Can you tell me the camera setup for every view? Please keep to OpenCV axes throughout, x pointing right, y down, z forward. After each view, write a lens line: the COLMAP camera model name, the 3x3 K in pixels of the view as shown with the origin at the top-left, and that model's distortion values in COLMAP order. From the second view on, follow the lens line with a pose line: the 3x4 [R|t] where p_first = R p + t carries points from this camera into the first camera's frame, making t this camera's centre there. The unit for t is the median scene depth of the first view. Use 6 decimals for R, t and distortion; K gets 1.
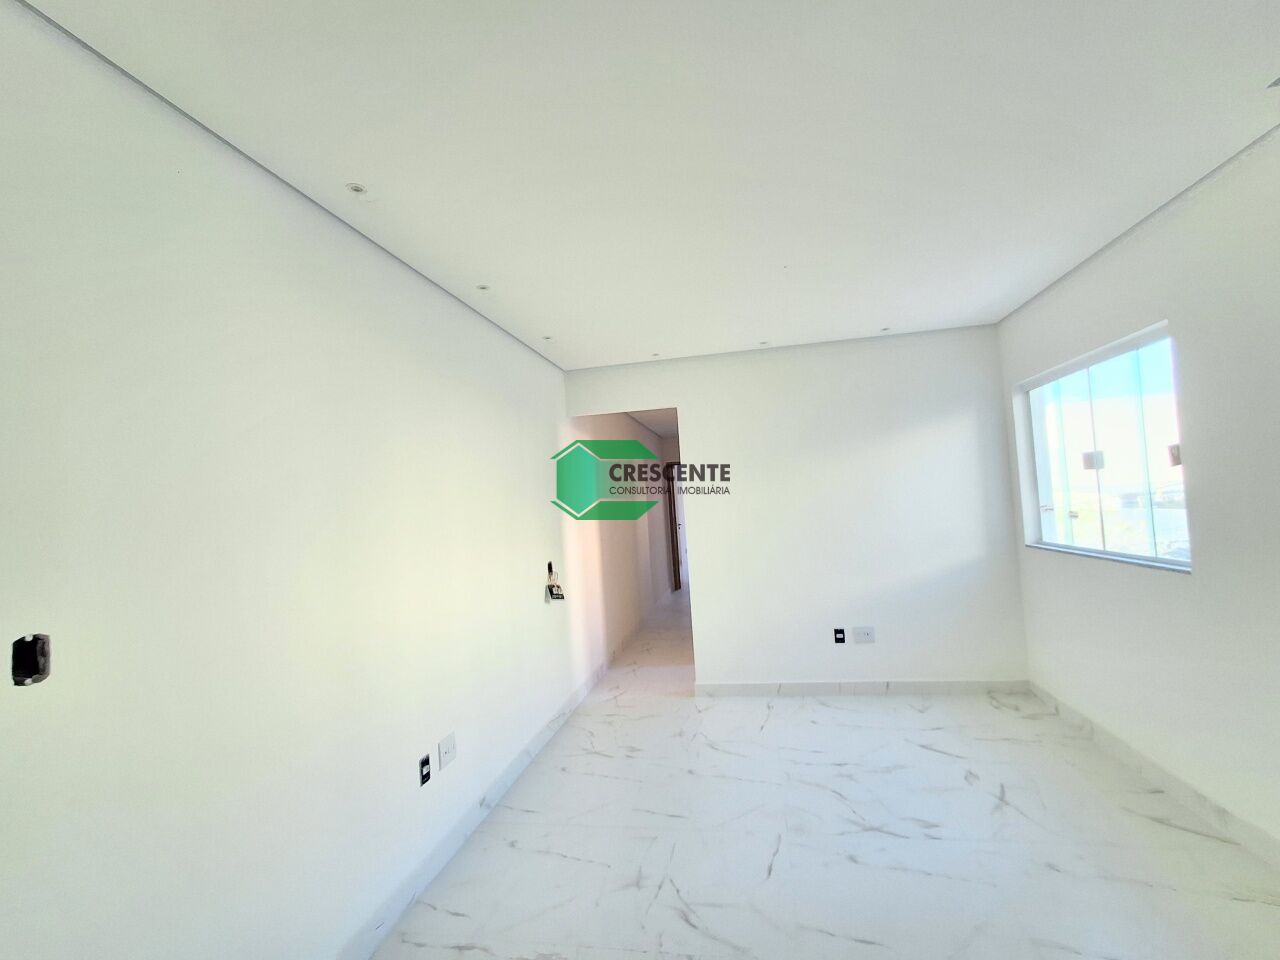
lens RADIAL K [[583.8, 0, 640.5], [0, 583.8, 481.9], [0, 0, 1]] dist [0.011562, -0.001894]
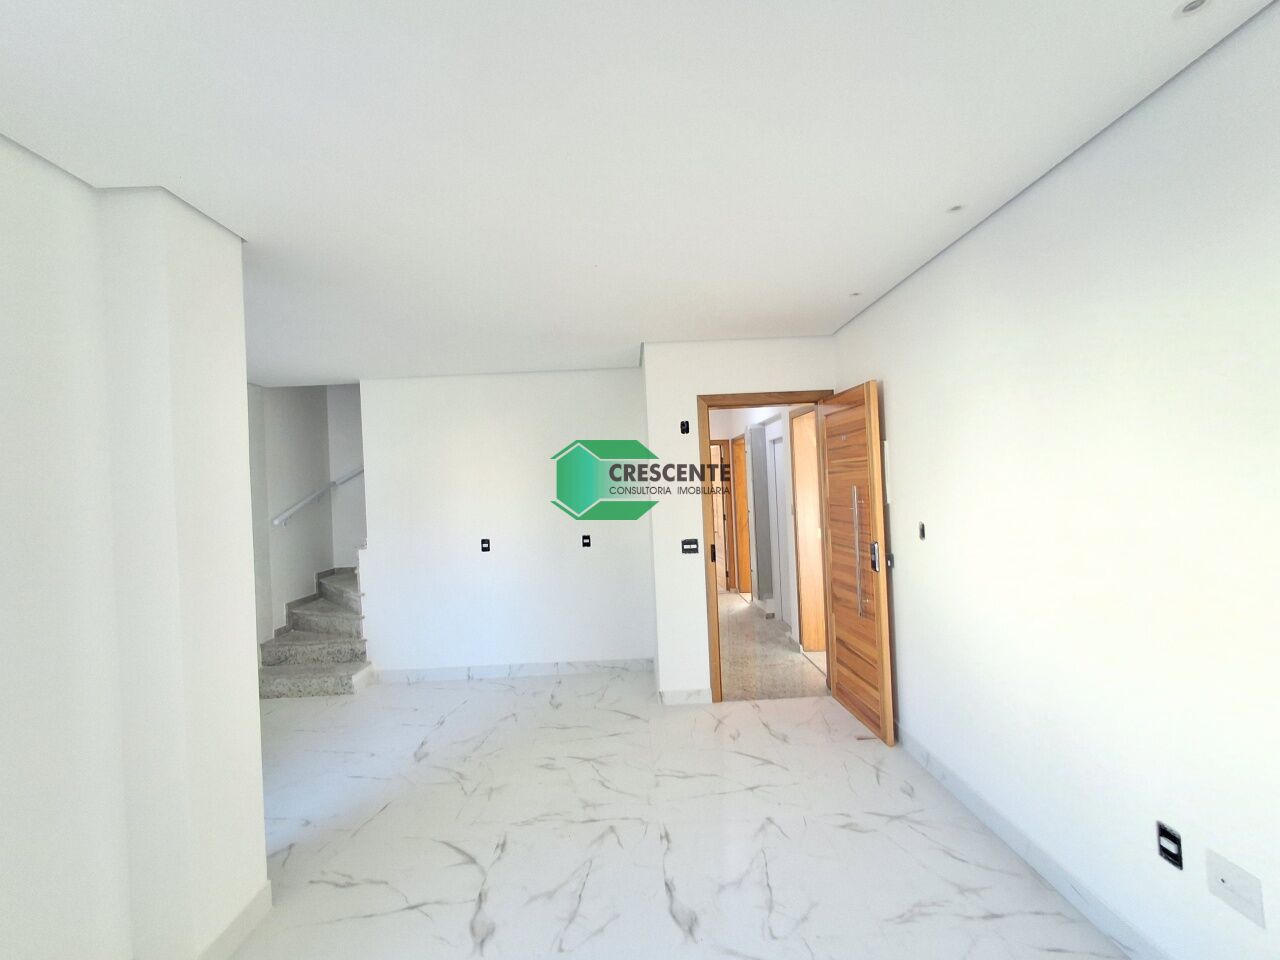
lens RADIAL K [[583.8, 0, 639.8], [0, 583.8, 482.1], [0, 0, 1]] dist [0.011562, -0.001894]
pose [[-0.972336, 0.116307, -0.202570, 0.366188], [0.126938, 0.991093, -0.040264, 0.026319], [0.196083, -0.064864, -0.978440, 1.801845]]
